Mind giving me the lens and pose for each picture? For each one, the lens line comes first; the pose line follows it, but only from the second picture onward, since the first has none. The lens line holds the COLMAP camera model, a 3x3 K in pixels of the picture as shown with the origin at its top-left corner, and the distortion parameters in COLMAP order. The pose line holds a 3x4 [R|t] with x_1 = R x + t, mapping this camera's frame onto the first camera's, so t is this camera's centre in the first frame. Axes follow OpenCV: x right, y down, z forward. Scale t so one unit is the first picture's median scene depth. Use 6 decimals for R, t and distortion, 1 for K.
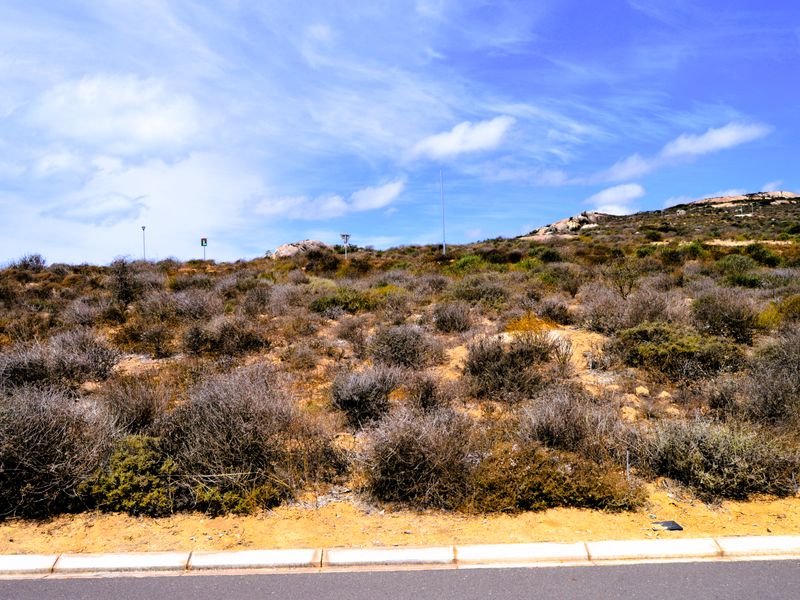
lens RADIAL K [[718.7, 0, 402.3], [0, 718.7, 304.9], [0, 0, 1]] dist [-0.012967, 0.007635]
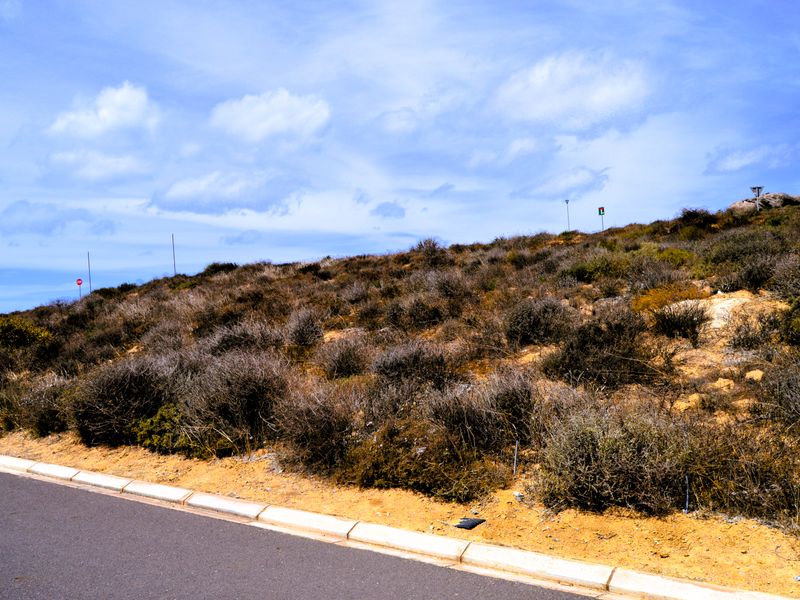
lens RADIAL K [[718.7, 0, 402.9], [0, 718.7, 295.9], [0, 0, 1]] dist [-0.012967, 0.007635]
pose [[0.797395, -0.024224, -0.602971, 0.103028], [0.044285, 0.998849, 0.018435, 0.000231], [0.601830, -0.041403, 0.797550, 0.029019]]
